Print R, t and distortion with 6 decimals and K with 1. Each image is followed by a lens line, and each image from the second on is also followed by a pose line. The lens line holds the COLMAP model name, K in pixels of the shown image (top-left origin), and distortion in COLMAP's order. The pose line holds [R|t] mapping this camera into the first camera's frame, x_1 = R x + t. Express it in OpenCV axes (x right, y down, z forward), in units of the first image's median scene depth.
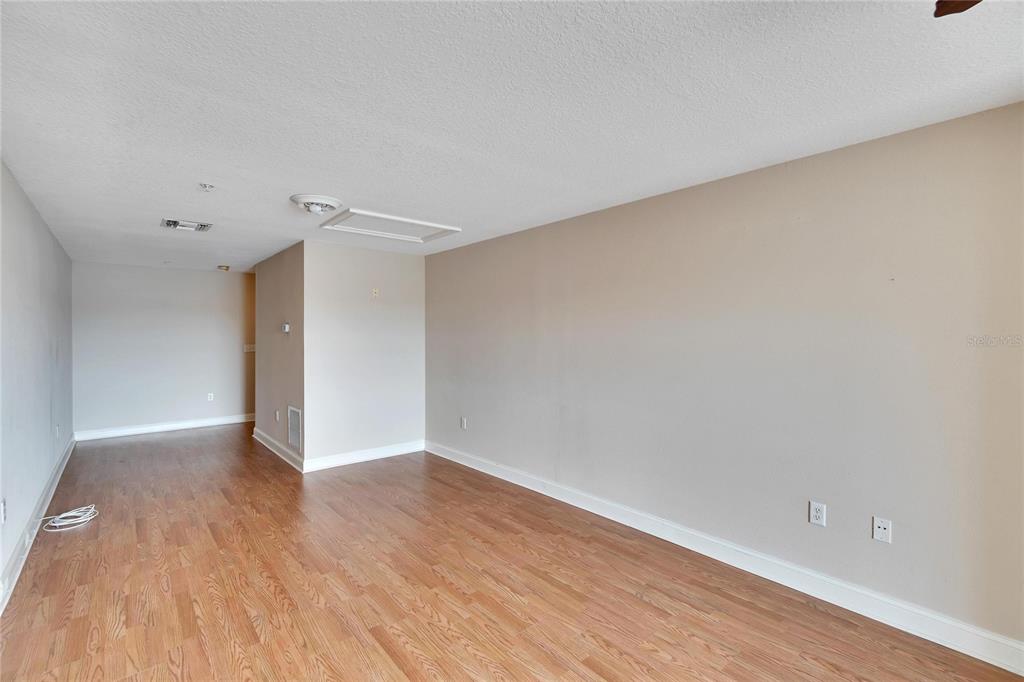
lens RADIAL K [[457.7, 0, 519.3], [0, 457.7, 338.8], [0, 0, 1]] dist [0.000567, -0.001562]
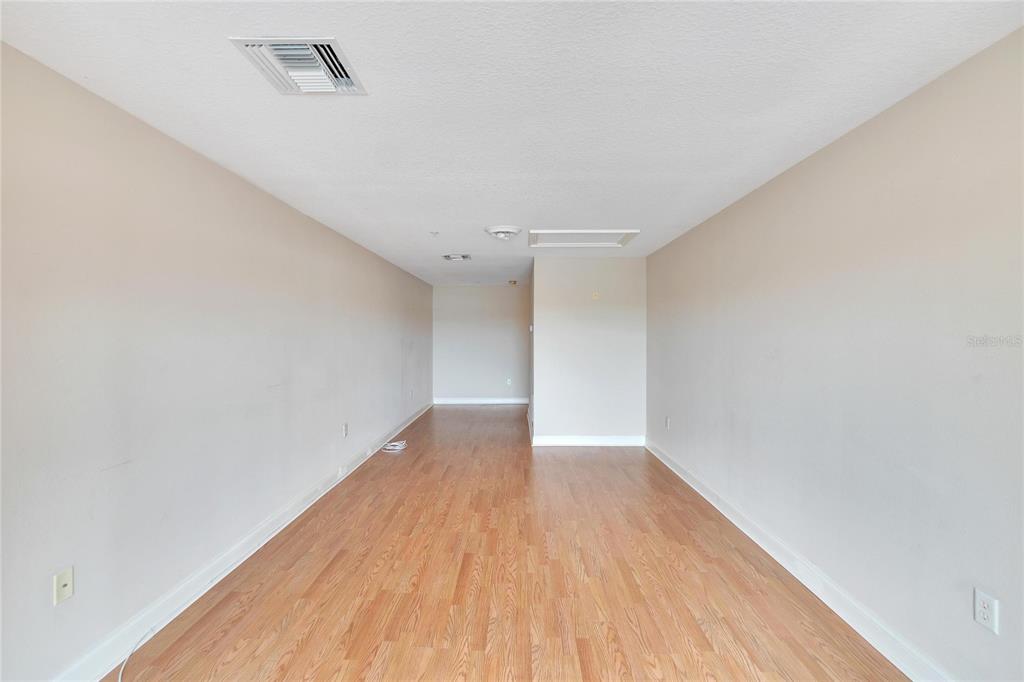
lens RADIAL K [[457.7, 0, 510.3], [0, 457.7, 335.7], [0, 0, 1]] dist [0.000567, -0.001562]
pose [[0.746126, 0.002280, -0.665801, 0.455242], [-0.006553, 0.999971, -0.003919, 0.002595], [0.665773, 0.007287, 0.746119, 0.058224]]
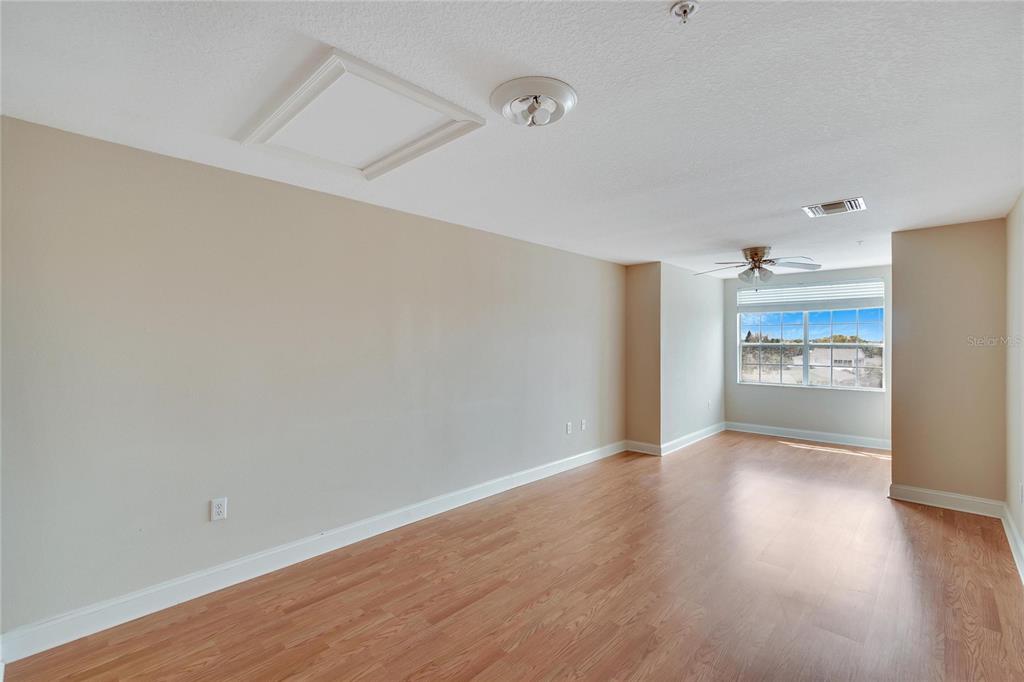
lens RADIAL K [[457.7, 0, 508.3], [0, 457.7, 339.0], [0, 0, 1]] dist [0.000567, -0.001562]
pose [[-0.101672, -0.007860, 0.994787, -1.068585], [-0.007703, 0.999945, 0.007114, -0.024006], [-0.994788, -0.006939, -0.101727, 1.164140]]
